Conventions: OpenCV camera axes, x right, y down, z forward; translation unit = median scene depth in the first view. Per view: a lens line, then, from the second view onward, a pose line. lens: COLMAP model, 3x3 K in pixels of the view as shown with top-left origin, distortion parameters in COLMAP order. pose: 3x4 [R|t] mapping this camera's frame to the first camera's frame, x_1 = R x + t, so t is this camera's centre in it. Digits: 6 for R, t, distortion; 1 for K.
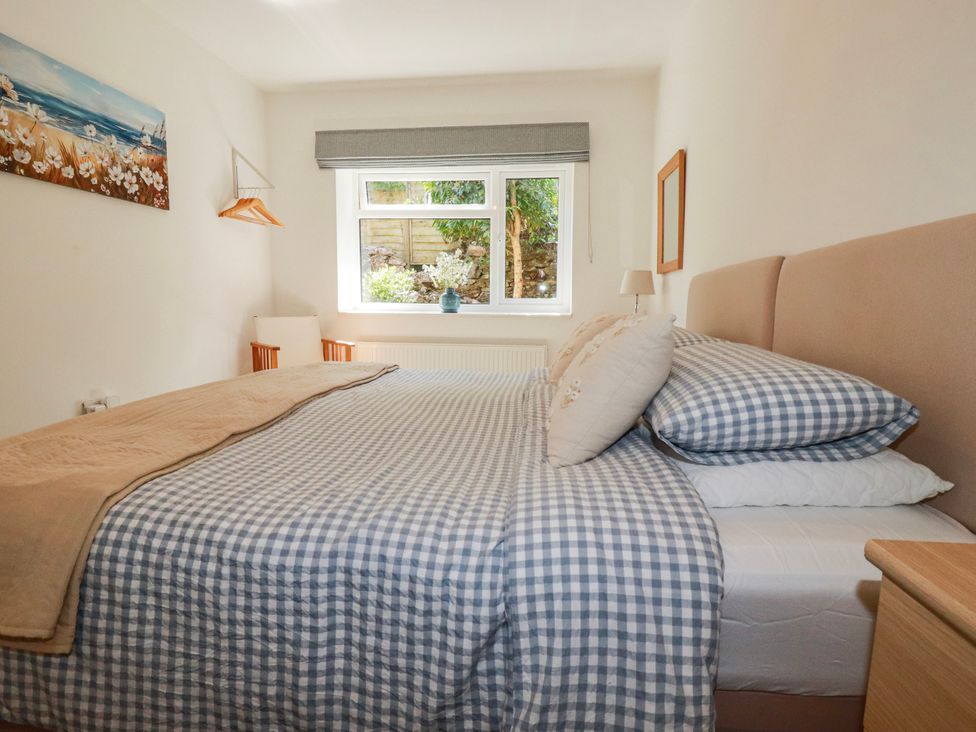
lens RADIAL K [[522.5, 0, 487.1], [0, 522.5, 360.6], [0, 0, 1]] dist [-0.001765, -0.002751]
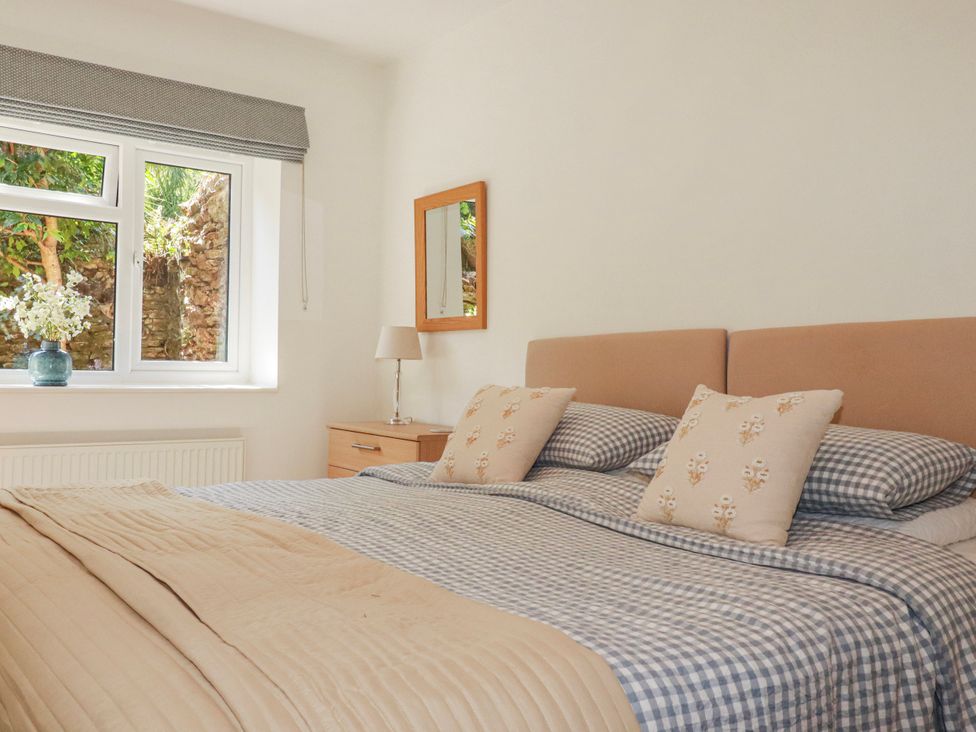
lens RADIAL K [[851.9, 0, 488.0], [0, 851.9, 366.0], [0, 0, 1]] dist [0.042050, -0.005068]
pose [[0.742542, 0.006049, 0.669772, -0.371816], [0.064763, 0.994626, -0.080783, -0.012979], [-0.666661, 0.103361, 0.738159, 0.043558]]
